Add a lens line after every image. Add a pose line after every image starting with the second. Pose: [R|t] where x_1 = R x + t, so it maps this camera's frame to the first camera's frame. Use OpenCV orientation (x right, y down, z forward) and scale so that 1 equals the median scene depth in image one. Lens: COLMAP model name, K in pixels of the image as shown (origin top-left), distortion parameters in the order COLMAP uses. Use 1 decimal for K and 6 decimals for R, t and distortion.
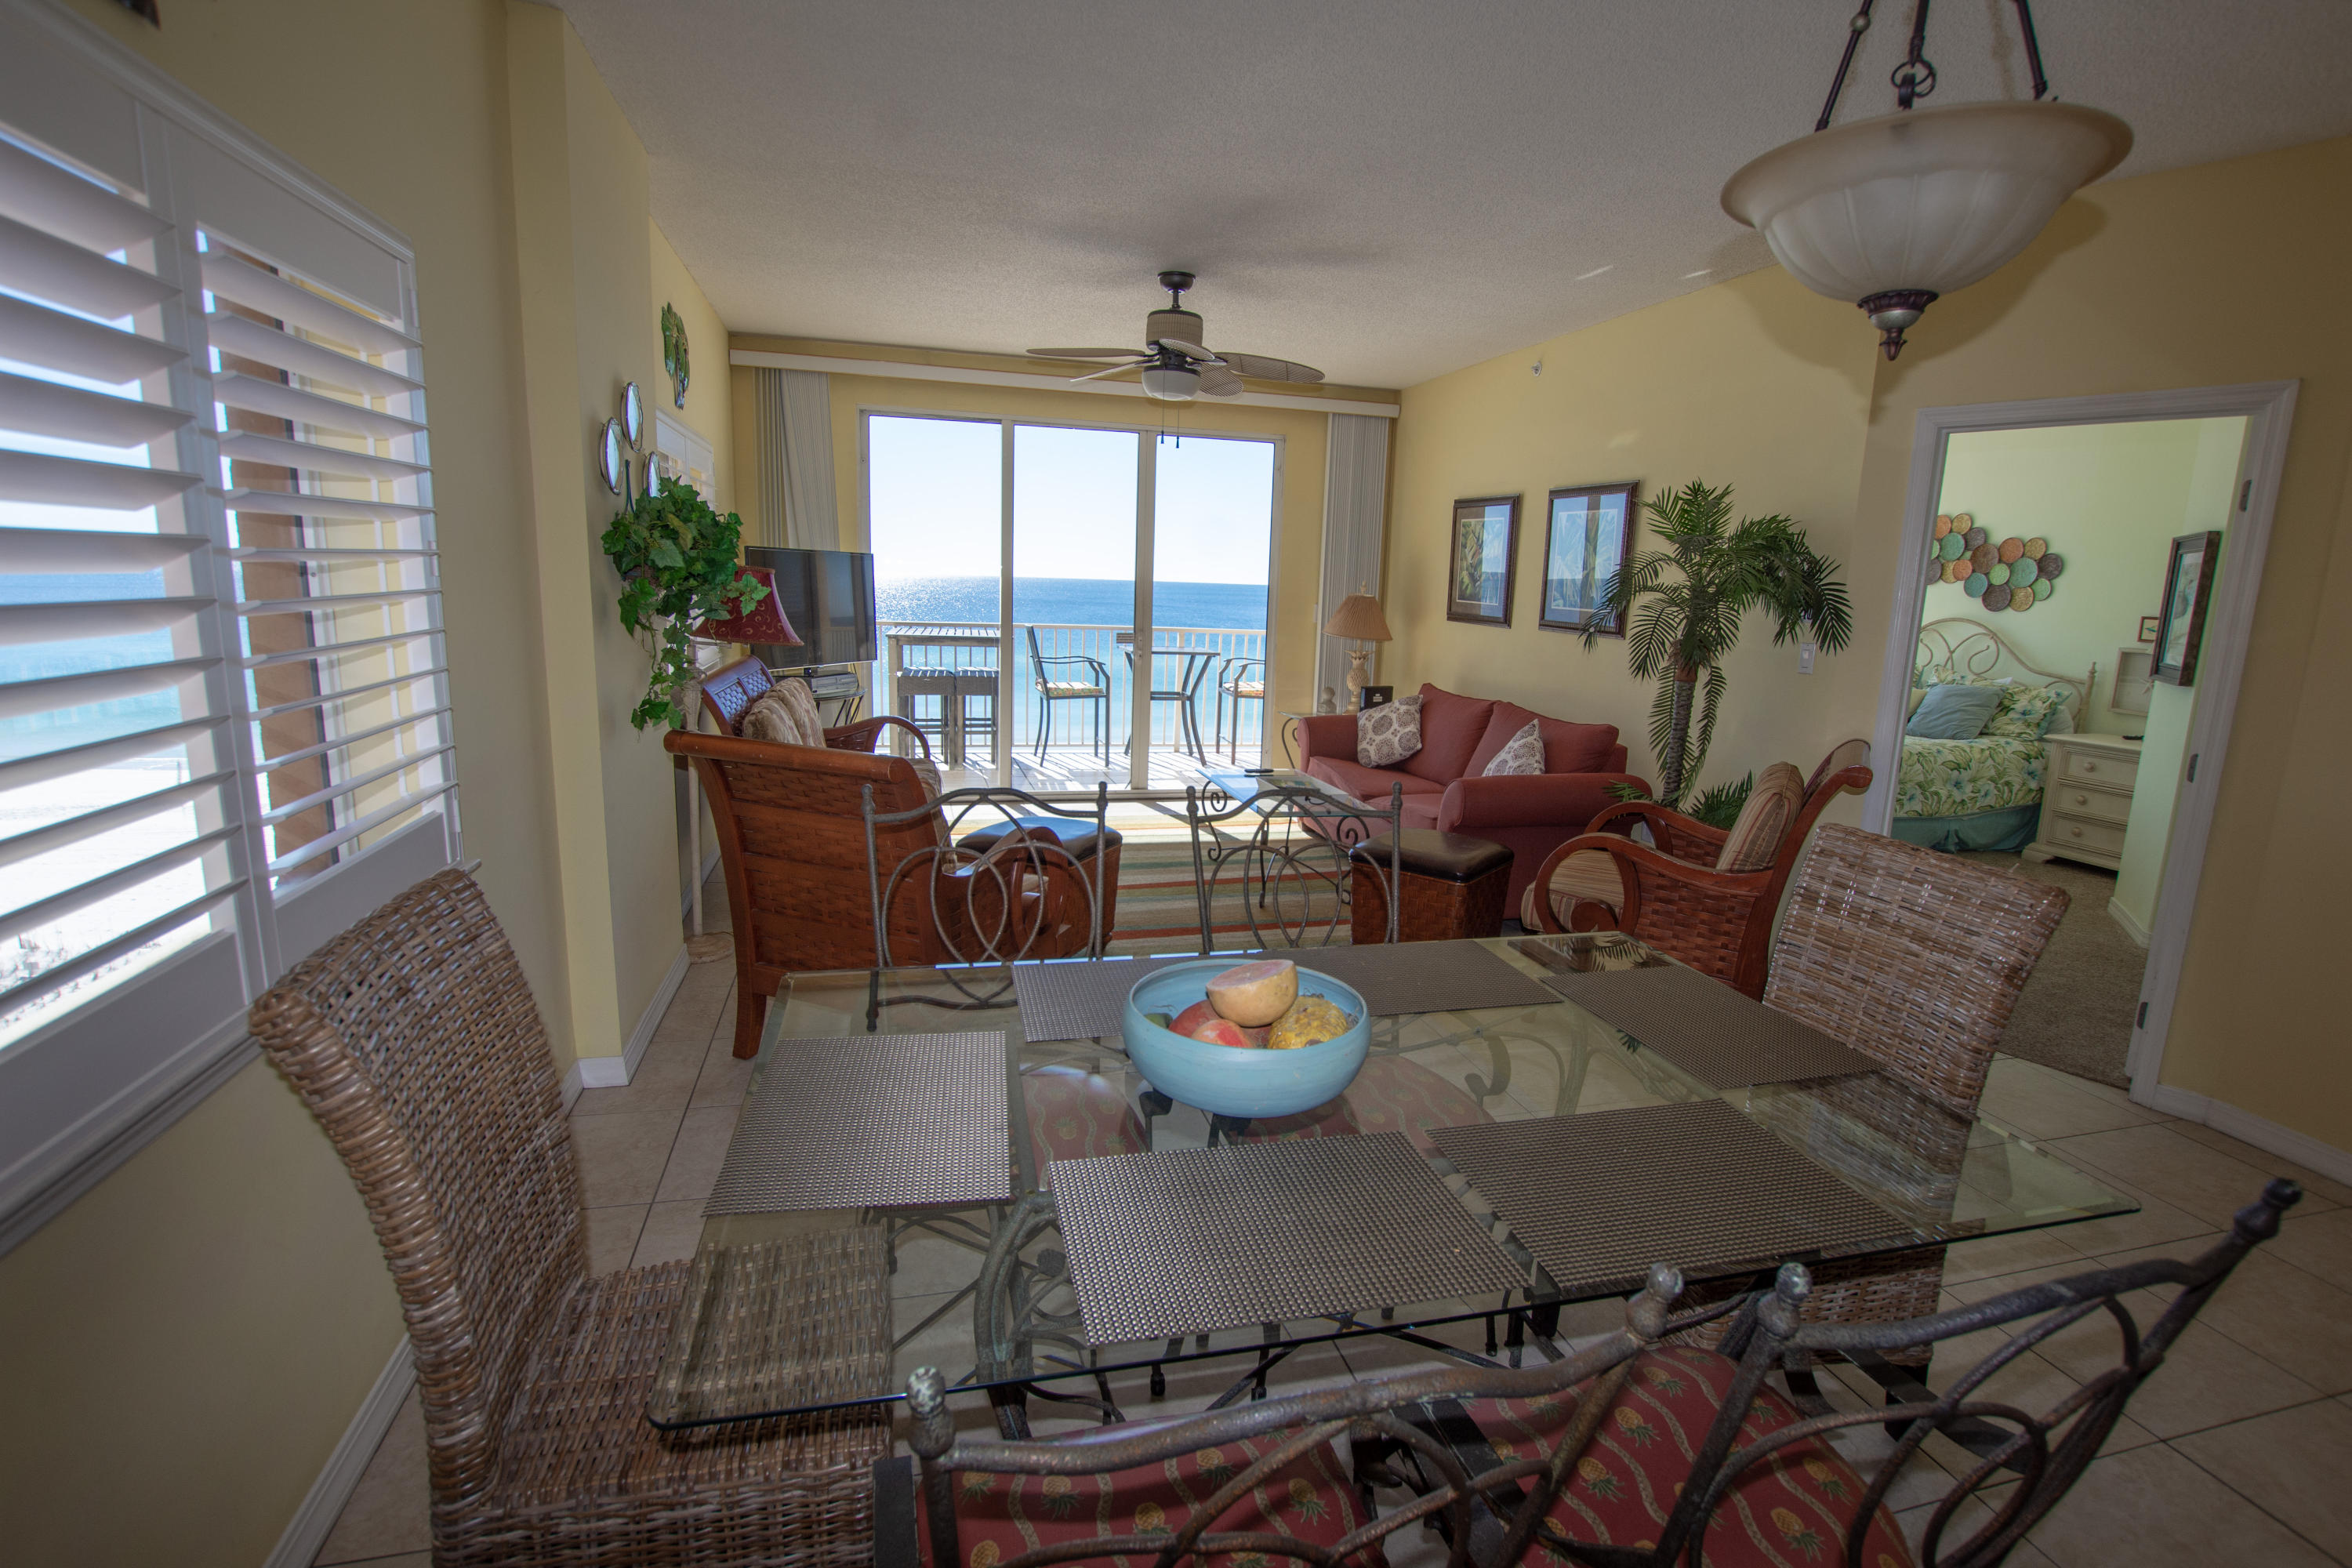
lens RADIAL K [[1109.6, 0, 1192.8], [0, 1109.6, 774.5], [0, 0, 1]] dist [-0.024202, -0.000380]
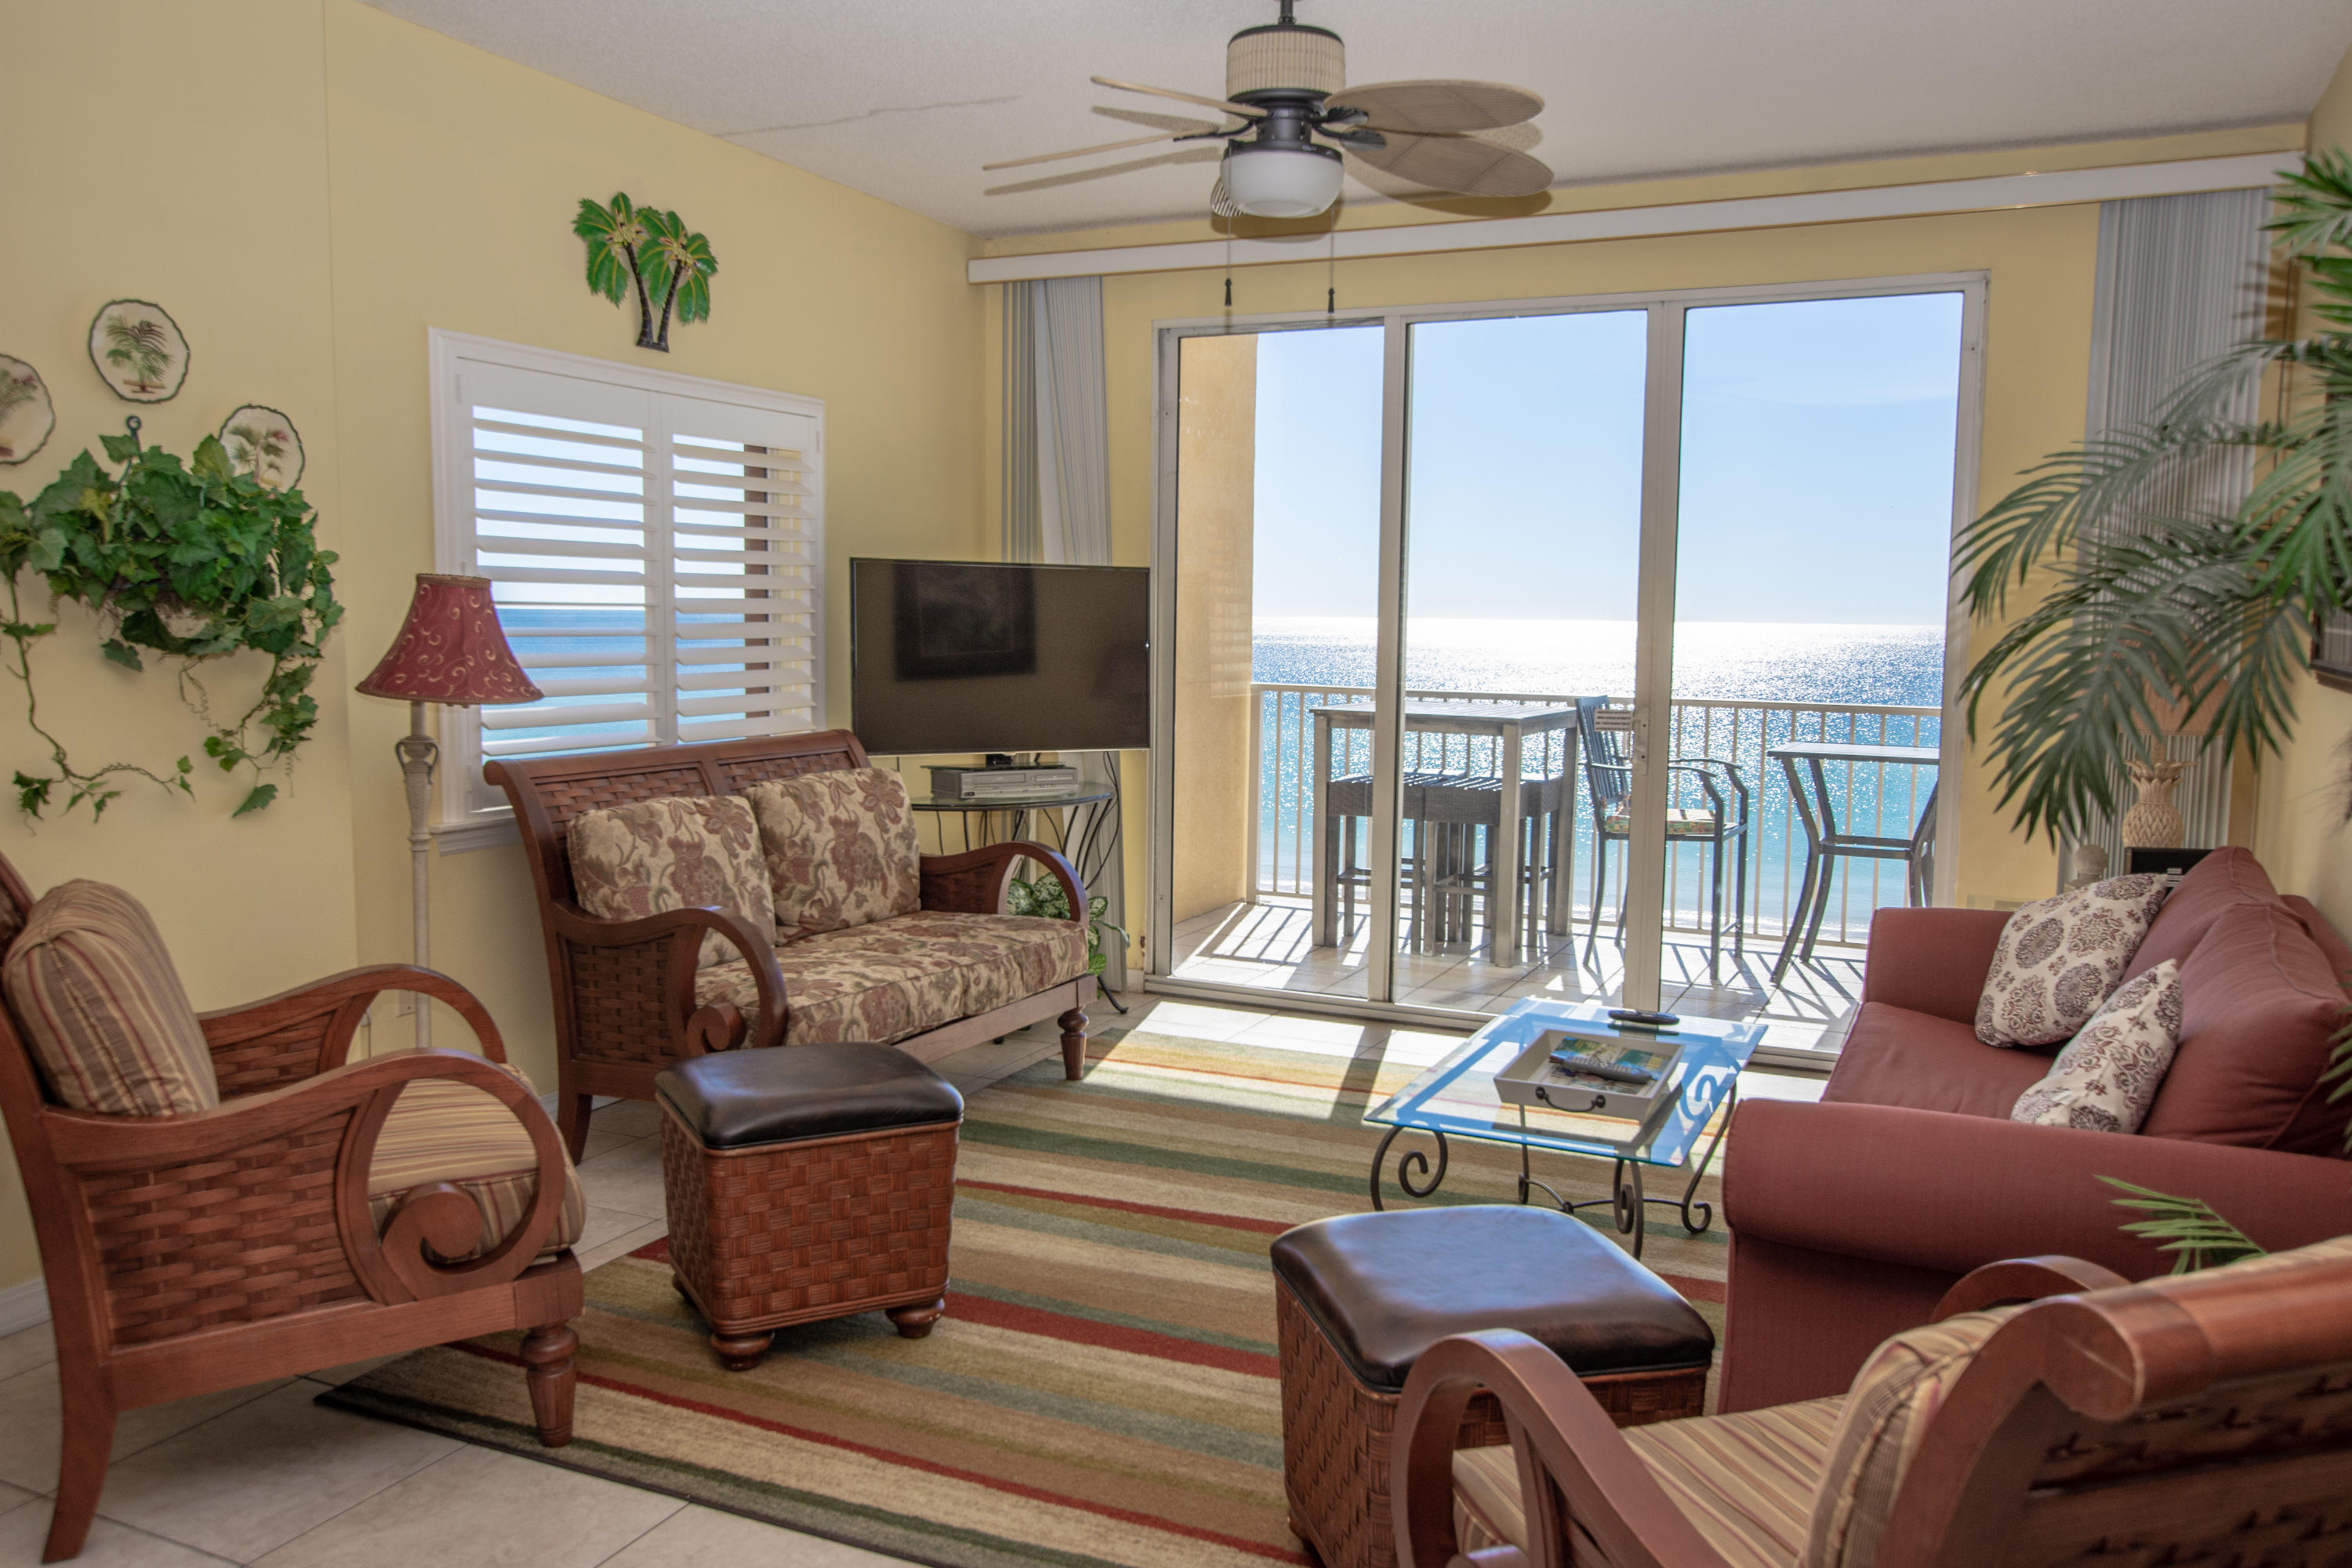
lens RADIAL K [[1772.7, 0, 1178.6], [0, 1772.7, 771.9], [0, 0, 1]] dist [0.003938, 0.027273]
pose [[0.763632, 0.035896, -0.644653, 0.327901], [-0.100628, 0.992869, -0.063915, -0.032262], [0.637762, 0.113678, 0.761799, 0.298036]]
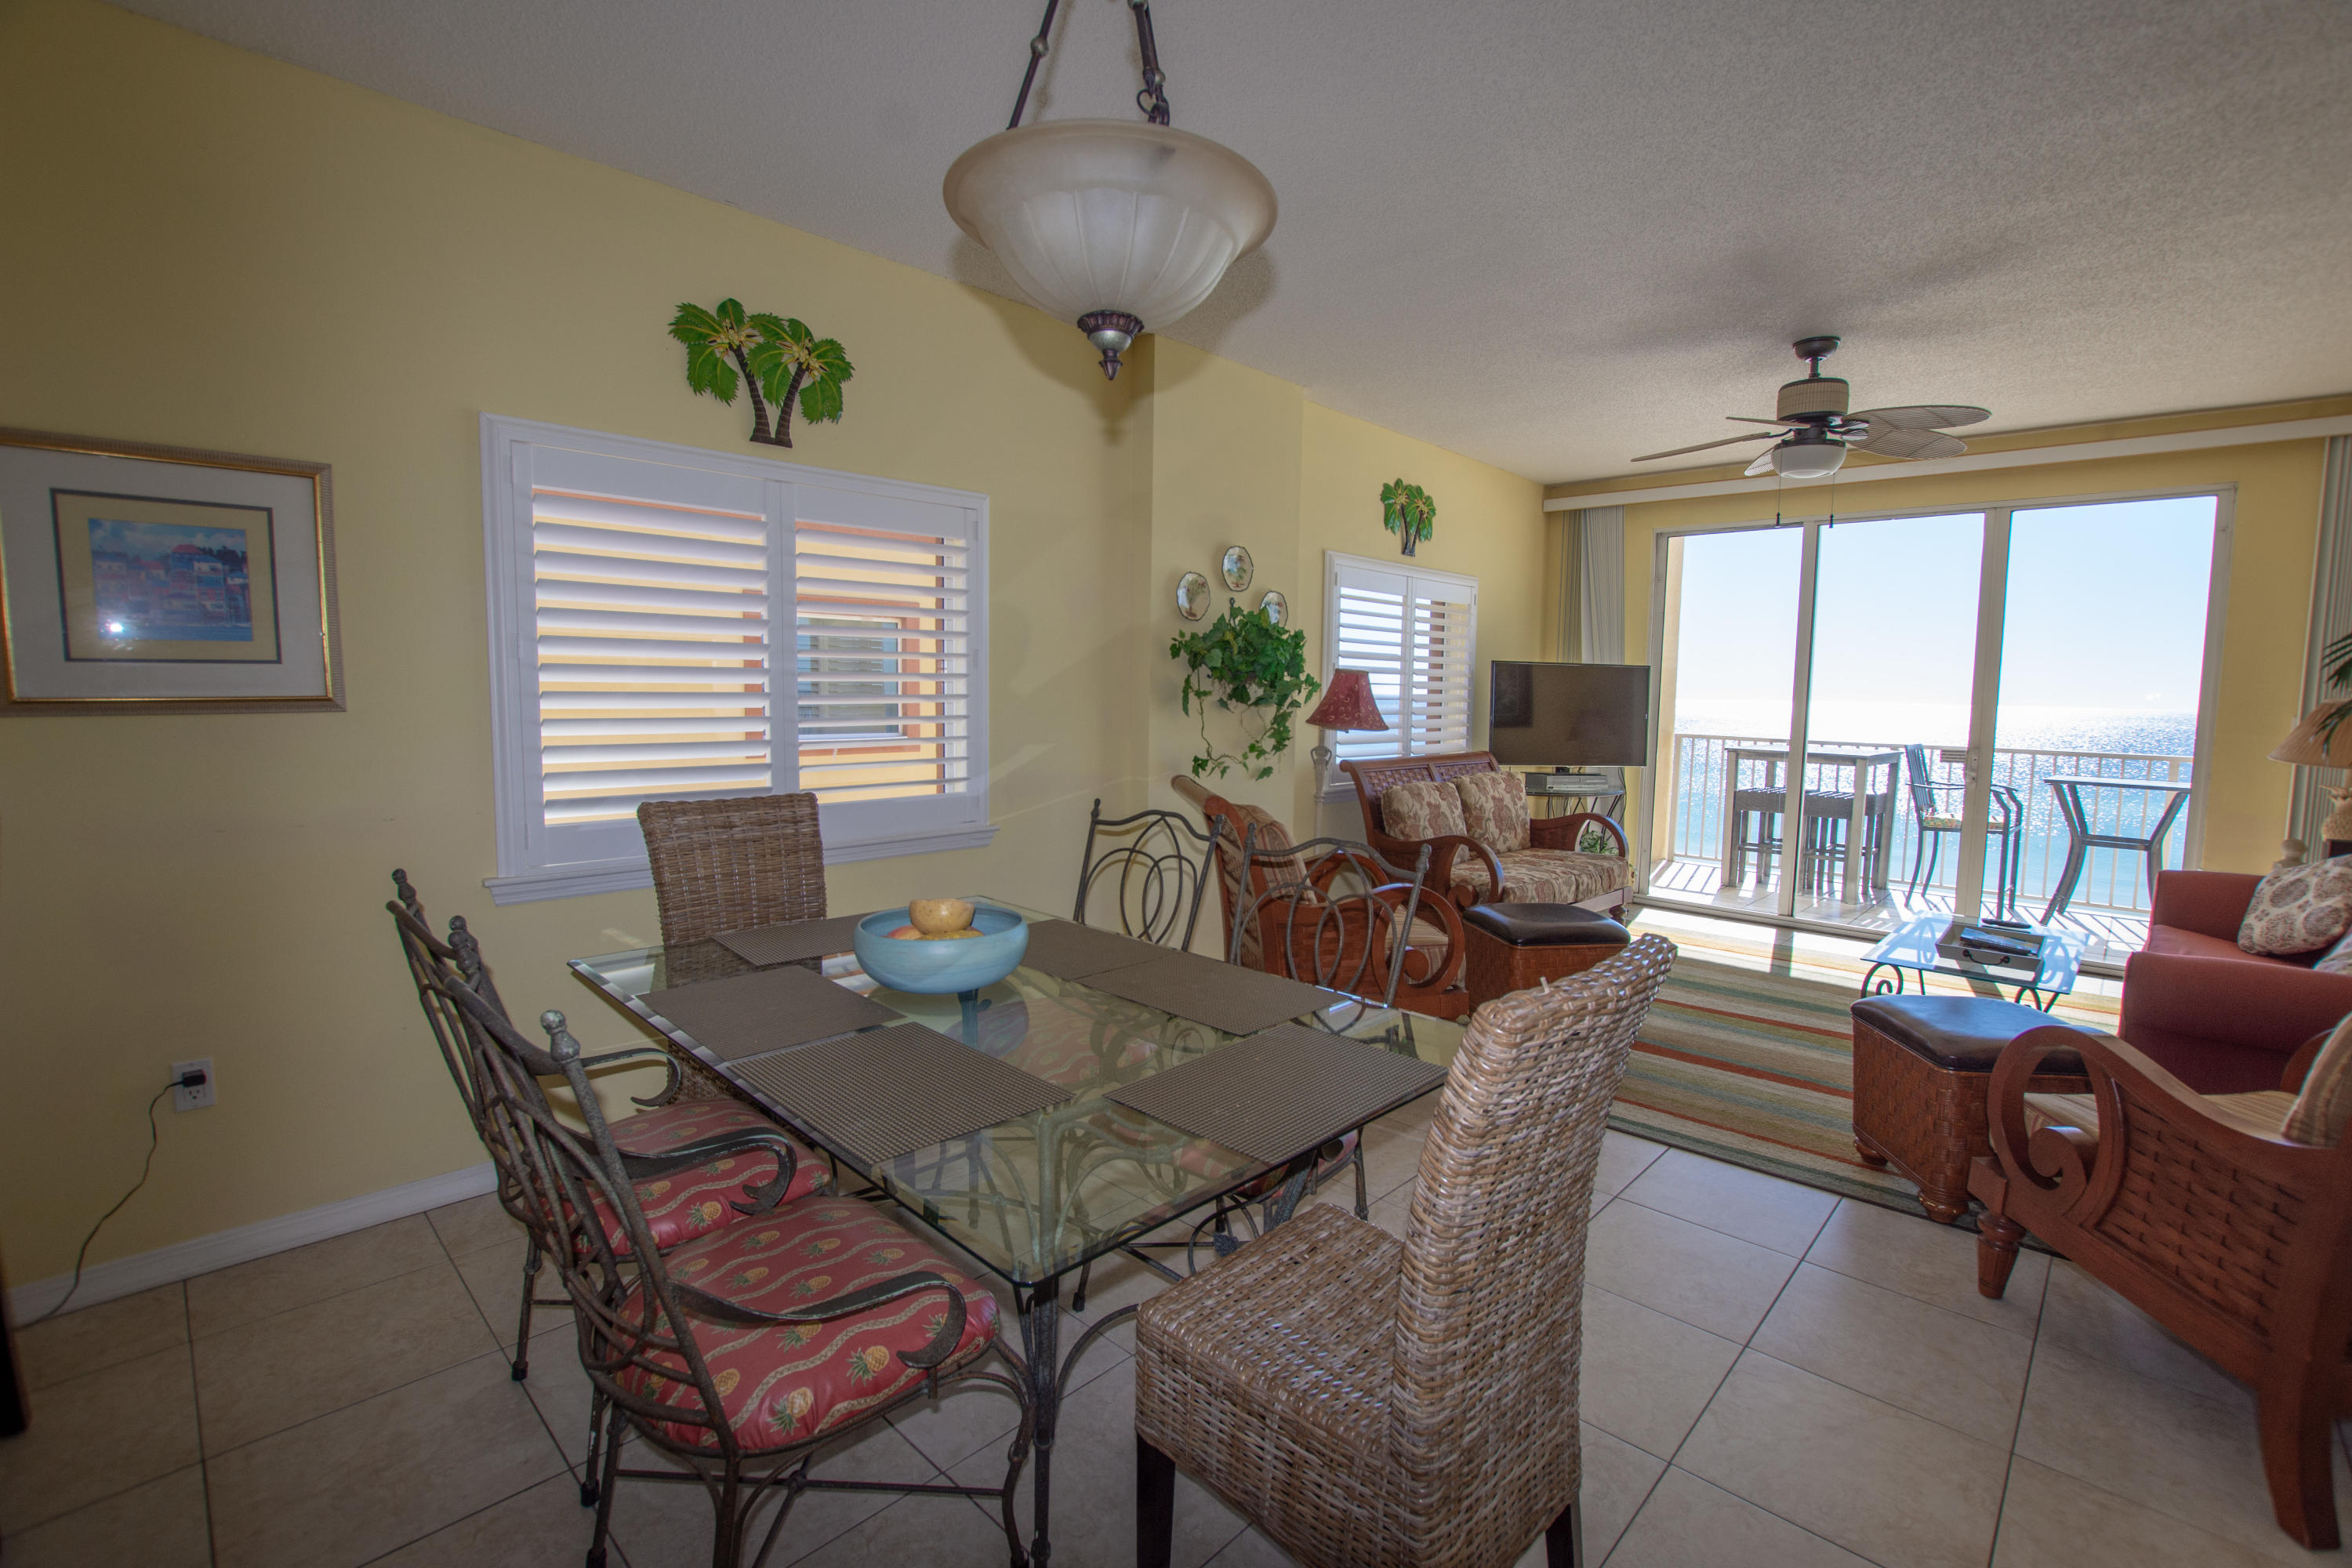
lens RADIAL K [[1037.0, 0, 1181.8], [0, 1037.0, 781.1], [0, 0, 1]] dist [-0.036752, 0.005912]
pose [[0.515996, 0.053171, -0.854939, 0.319167], [-0.148183, 0.988565, -0.027954, 0.003376], [0.843676, 0.141112, 0.517975, 0.127107]]
